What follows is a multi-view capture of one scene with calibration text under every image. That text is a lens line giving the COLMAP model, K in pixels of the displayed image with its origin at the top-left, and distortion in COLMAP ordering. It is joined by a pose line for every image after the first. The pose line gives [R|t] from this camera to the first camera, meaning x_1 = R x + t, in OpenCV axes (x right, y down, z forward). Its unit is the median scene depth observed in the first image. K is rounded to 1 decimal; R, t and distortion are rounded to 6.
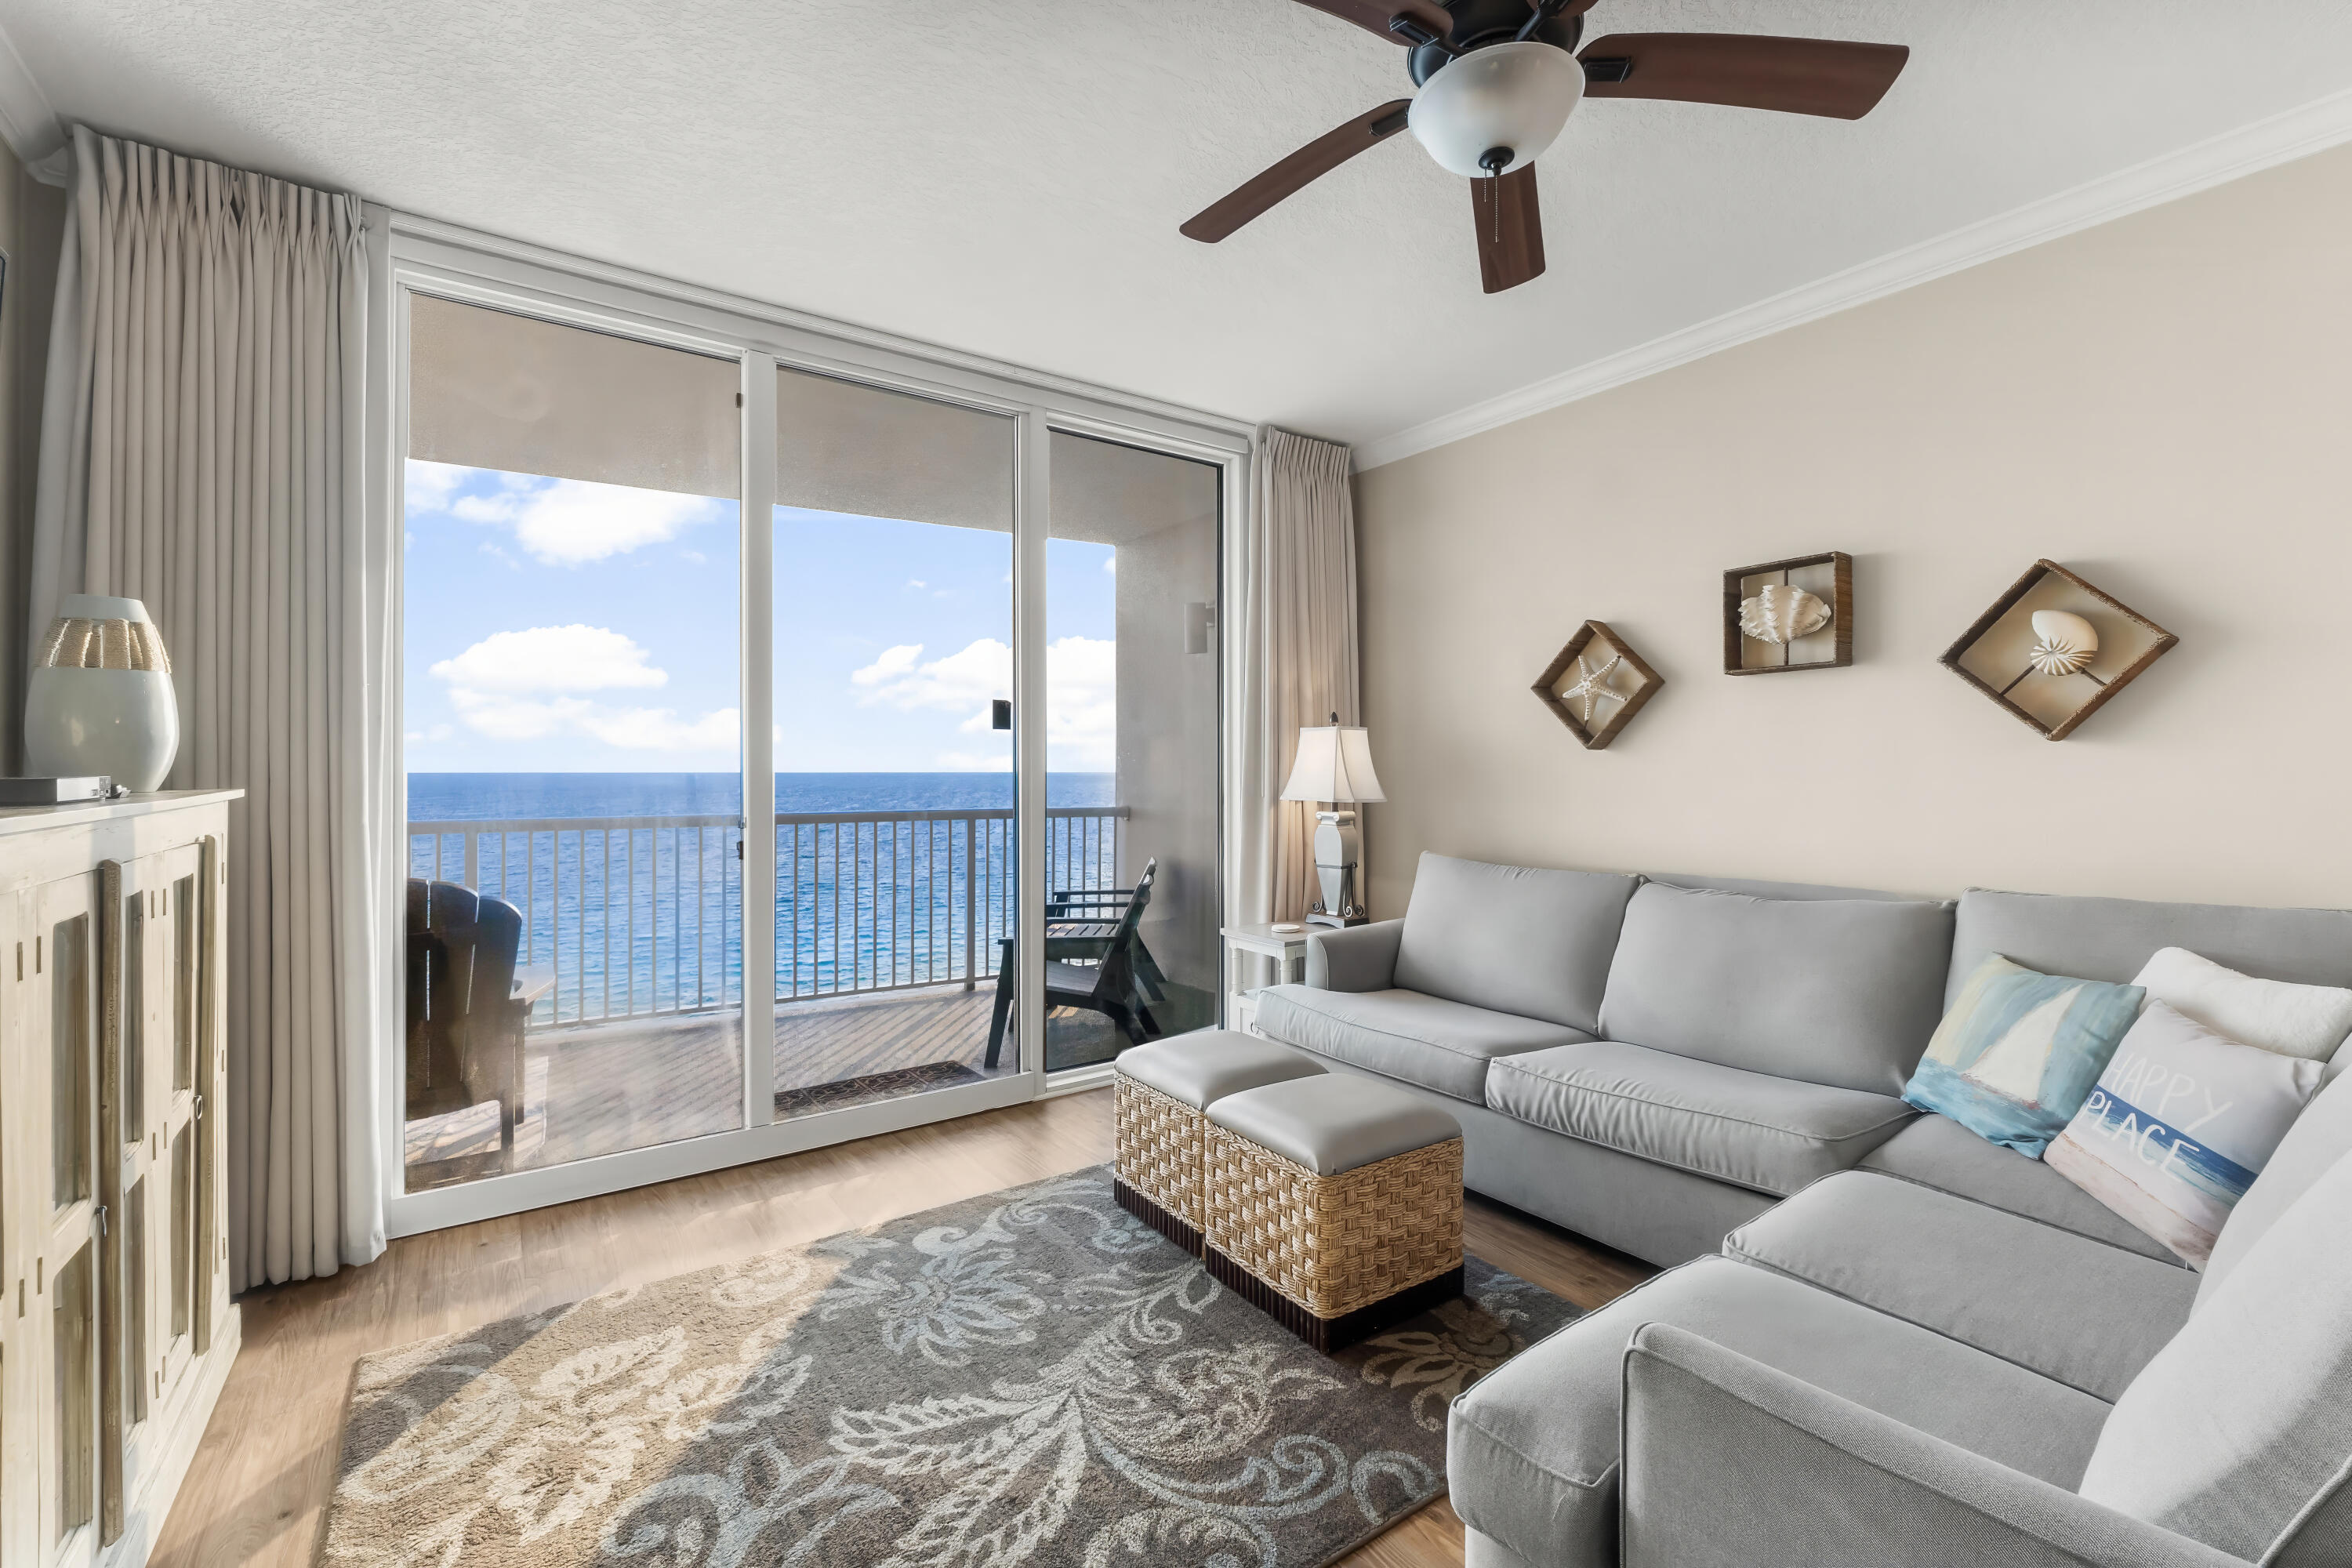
lens RADIAL K [[1012.2, 0, 1199.5], [0, 1012.2, 775.3], [0, 0, 1]] dist [-0.007842, -0.000198]
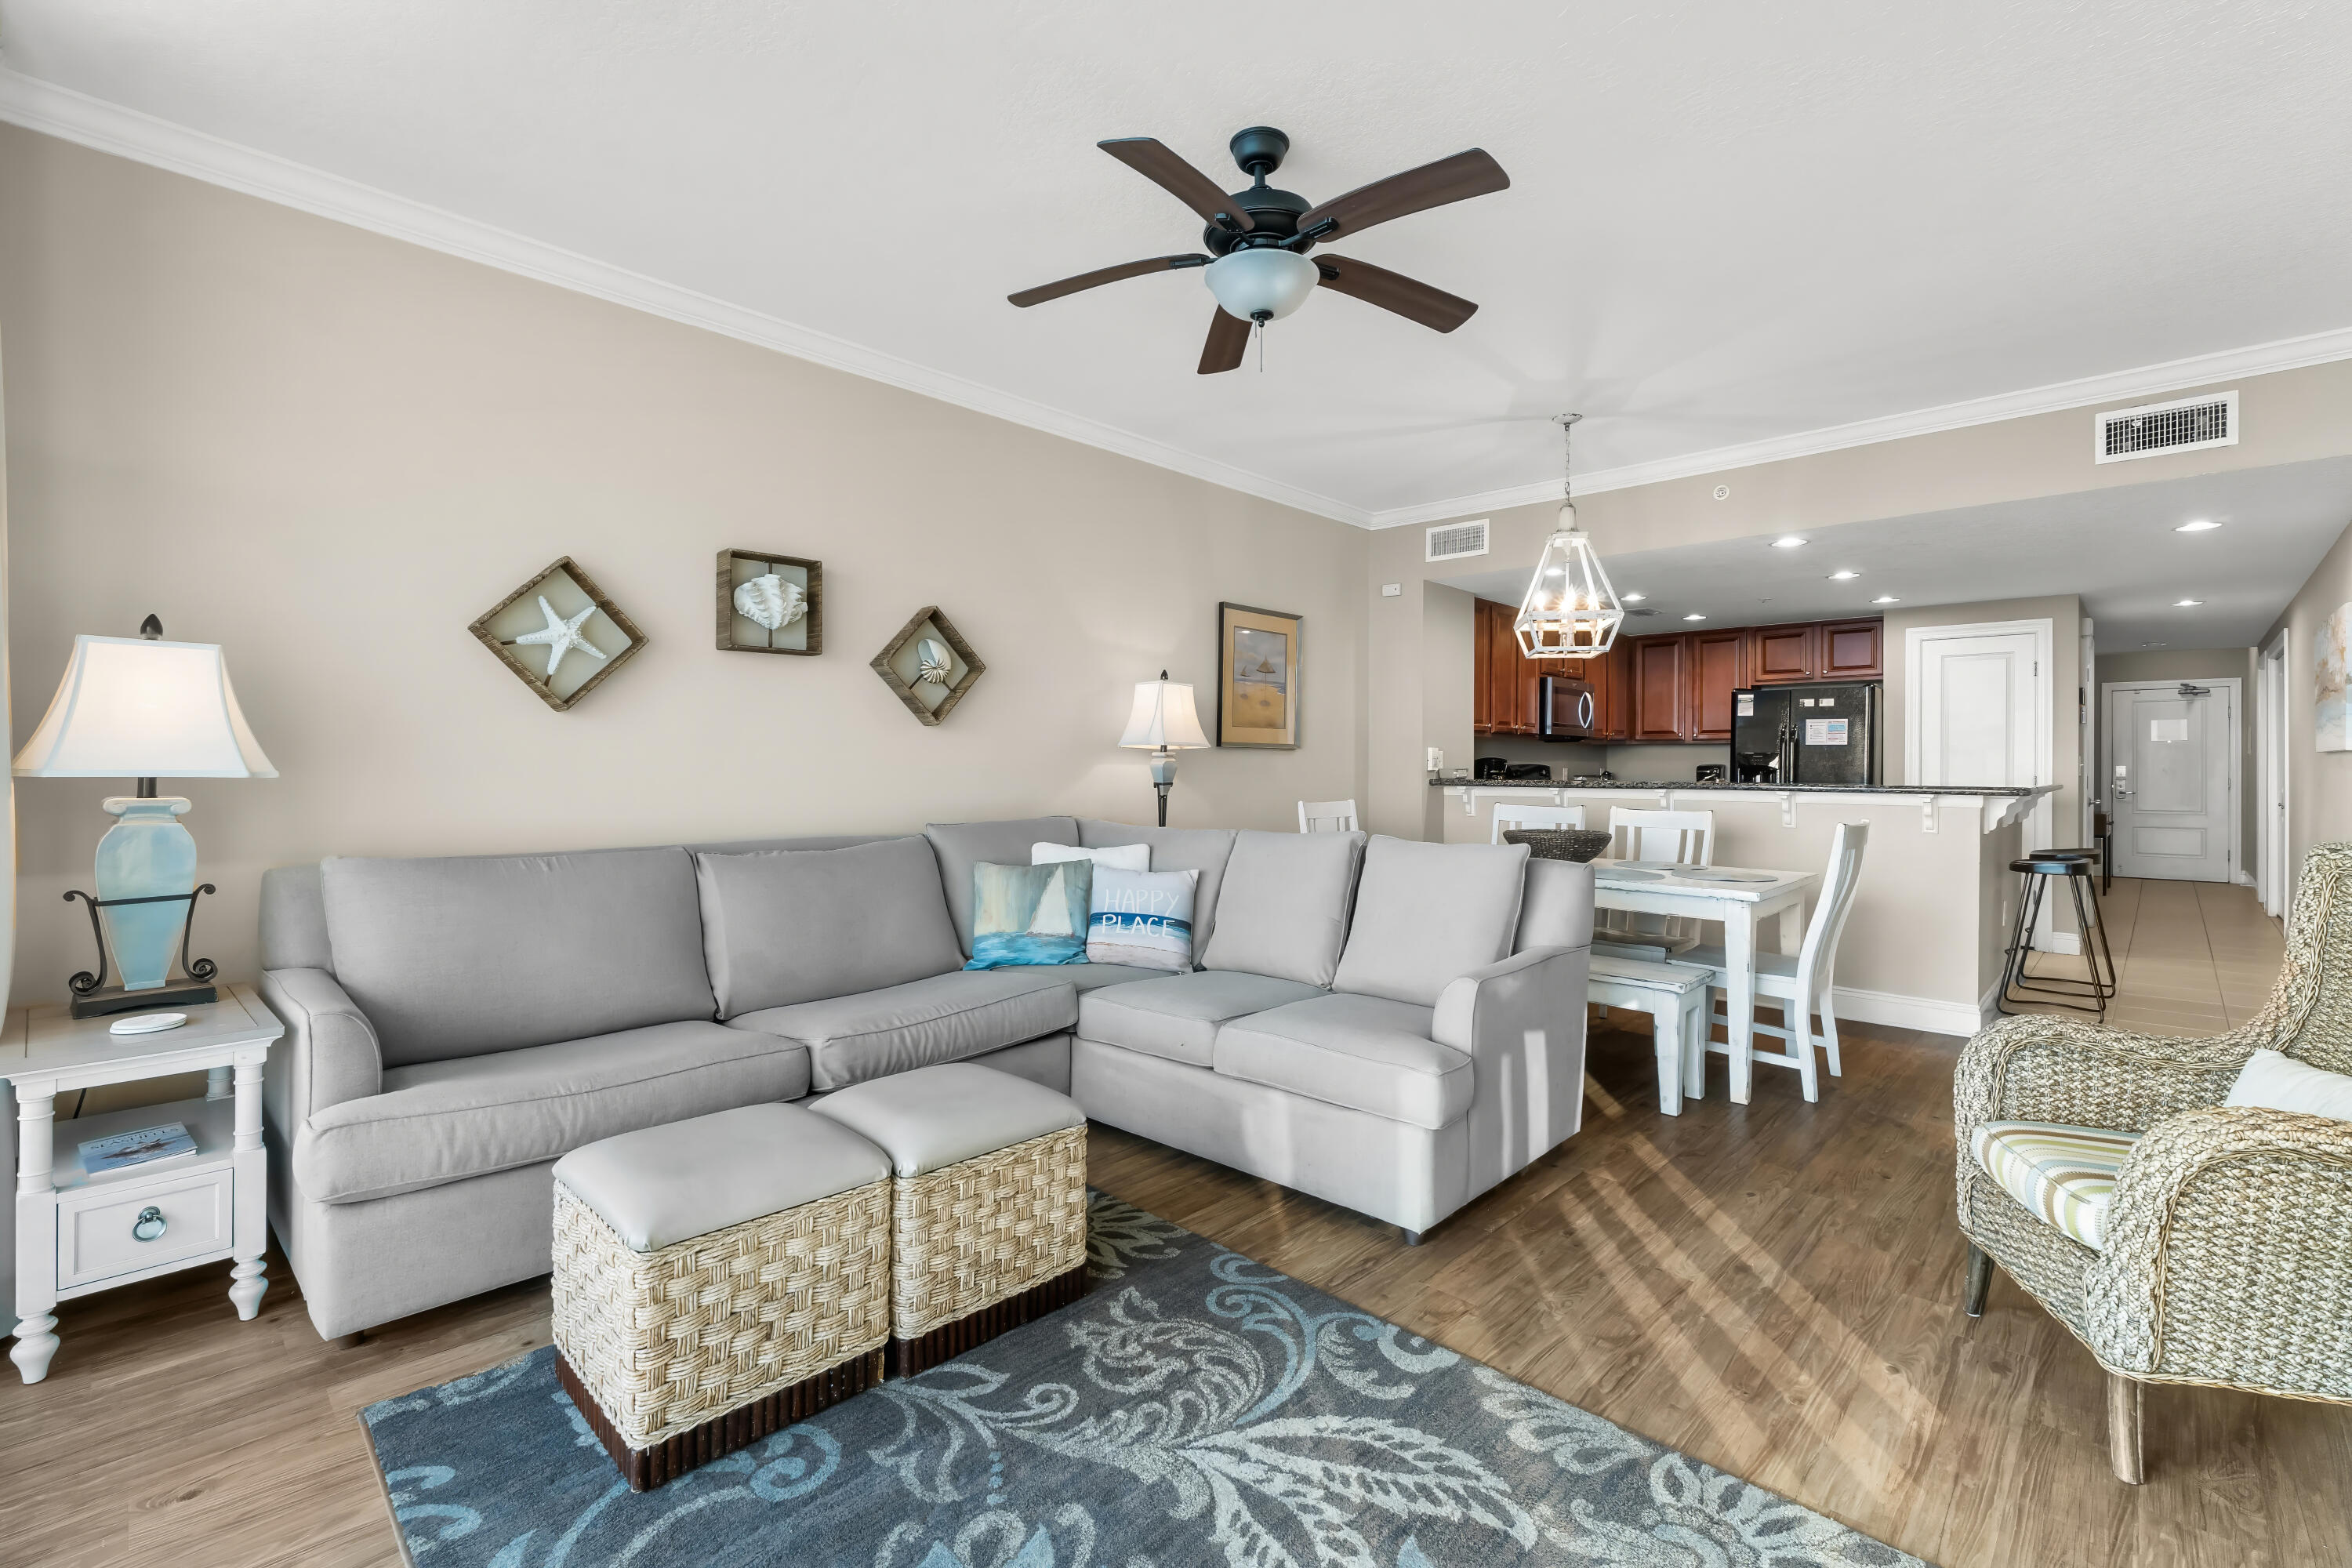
lens RADIAL K [[1012.2, 0, 1199.7], [0, 1012.2, 768.9], [0, 0, 1]] dist [-0.007842, -0.000198]
pose [[-0.185305, -0.001165, 0.982680, -0.827984], [0.001101, 0.999998, 0.001393, 0.034126], [-0.982680, 0.001340, -0.185303, 0.983009]]
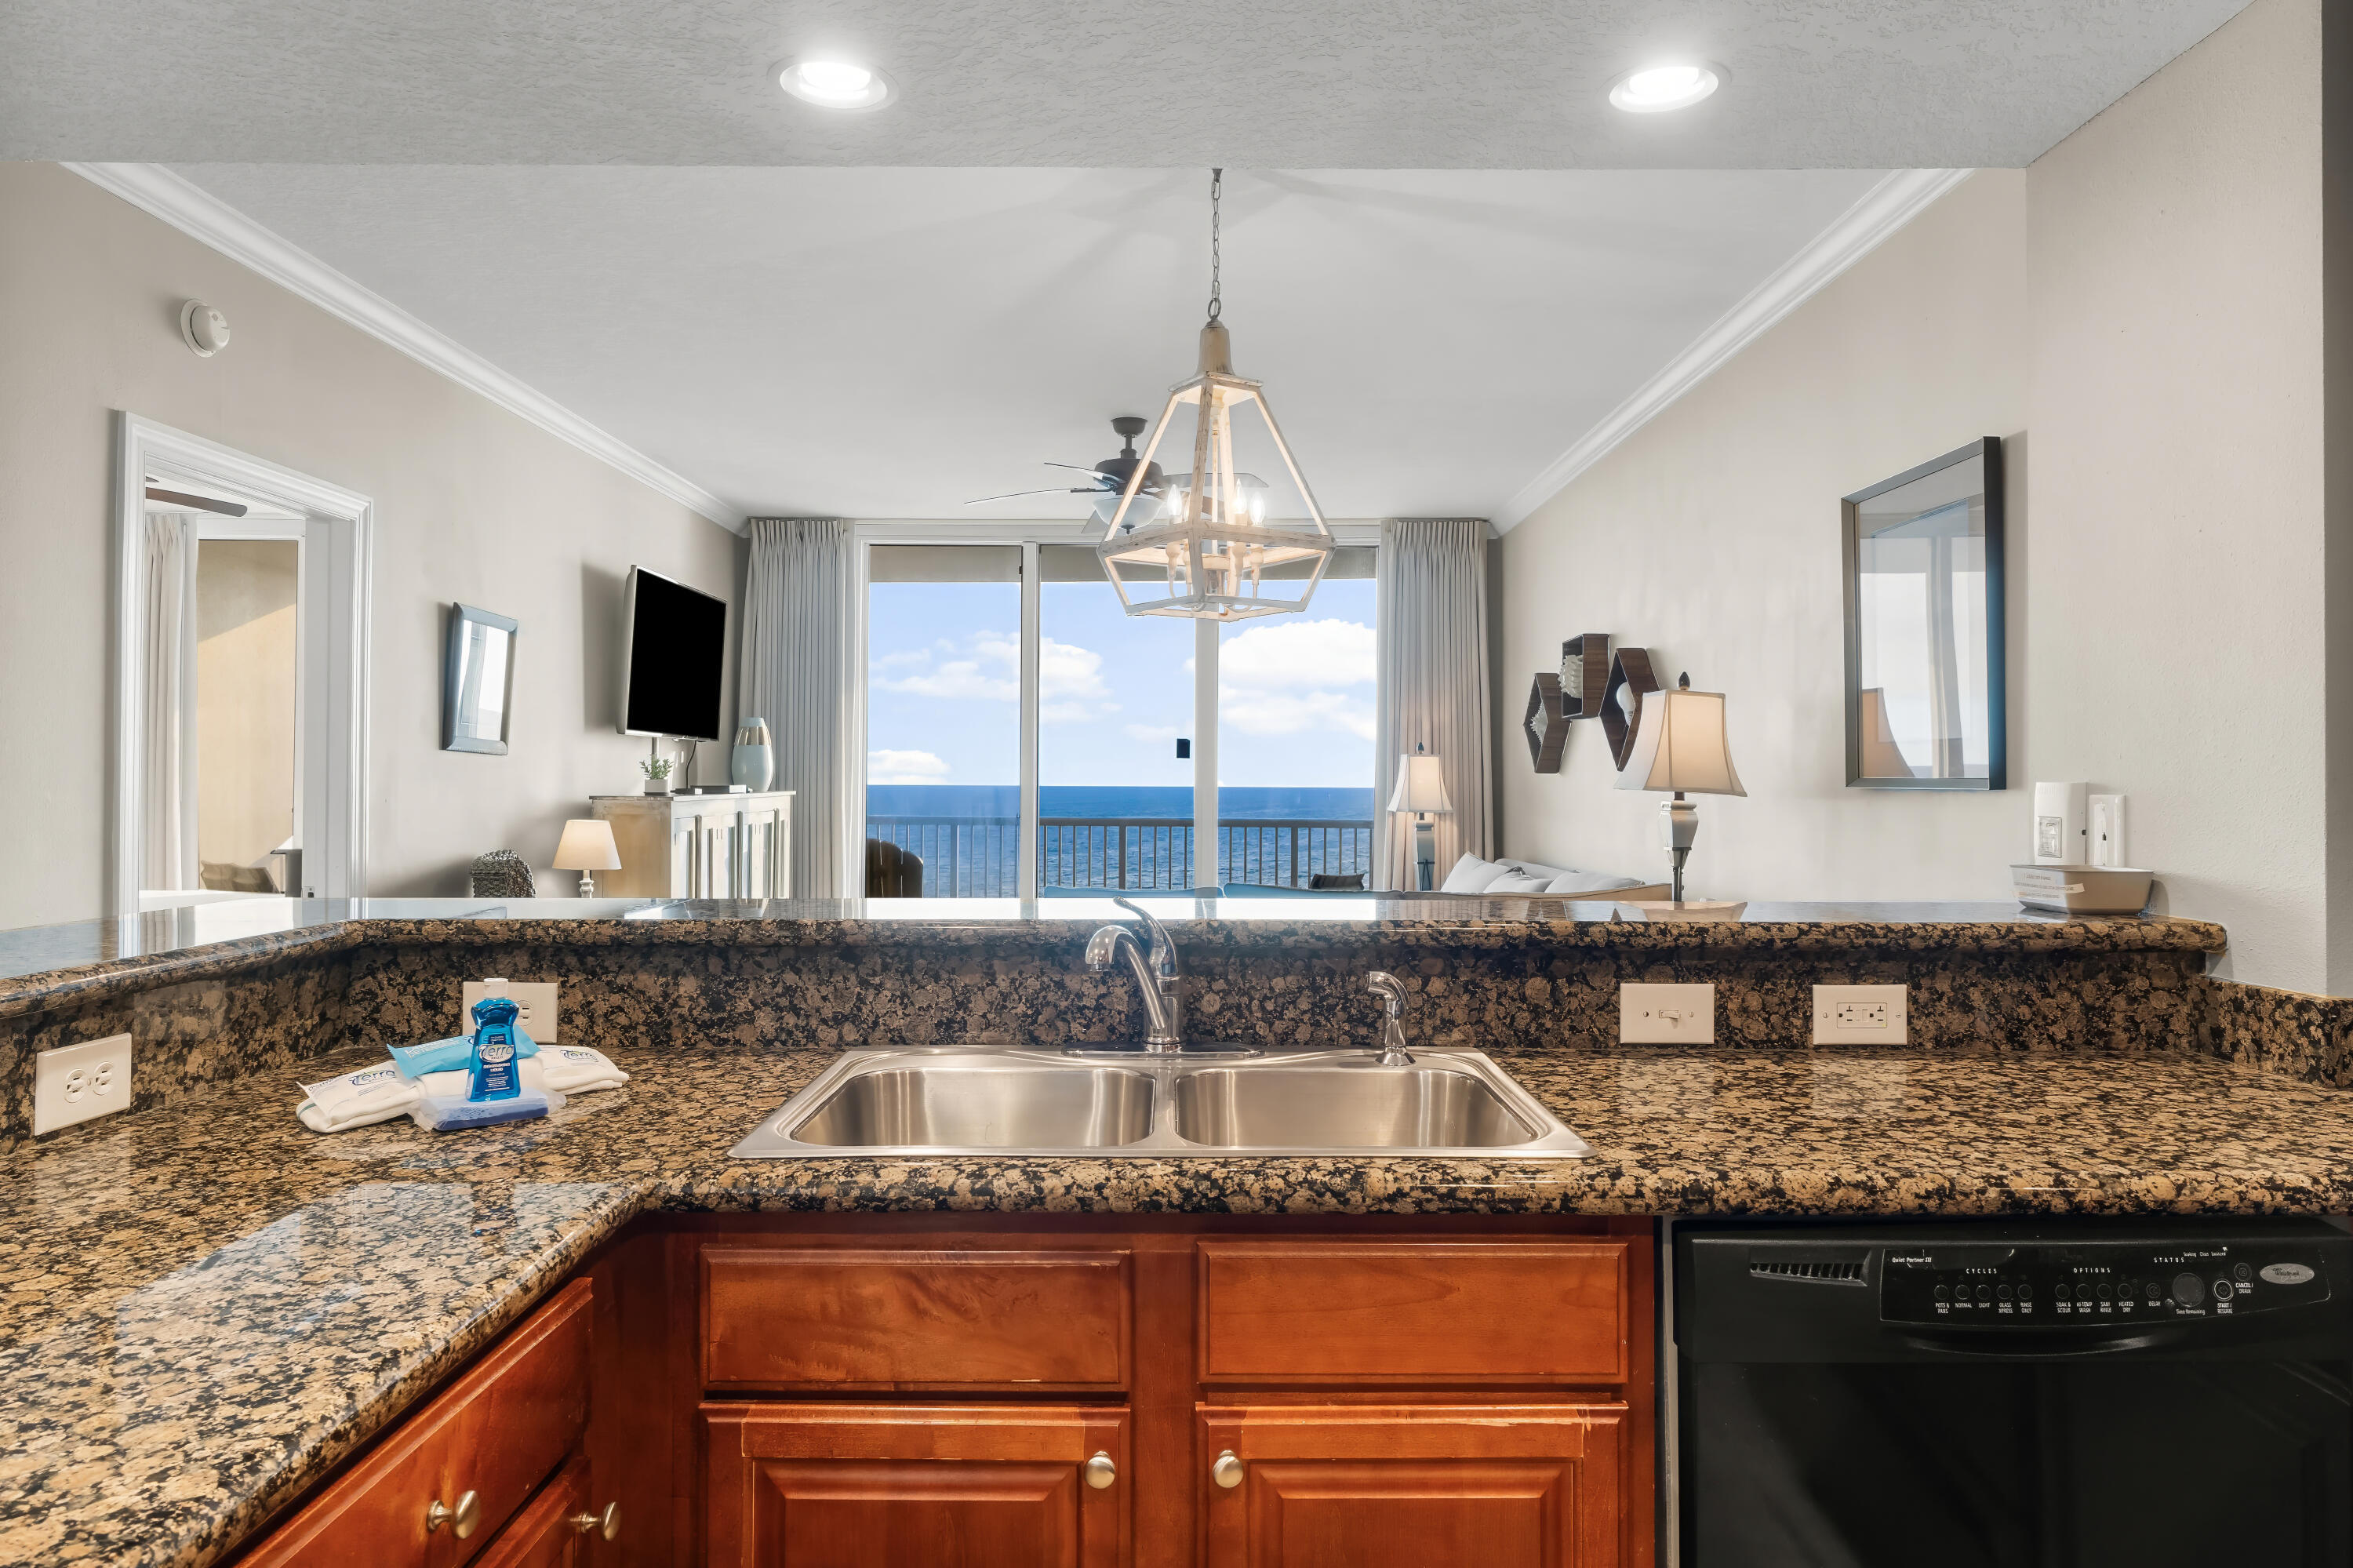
lens RADIAL K [[1475.7, 0, 1173.9], [0, 1475.7, 787.1], [0, 0, 1]] dist [-0.001132, 0.002043]
pose [[0.813343, 0.009372, -0.581708, 1.714509], [-0.011021, 0.999939, 0.000700, -0.007124], [0.581679, 0.005842, 0.813397, -1.252946]]
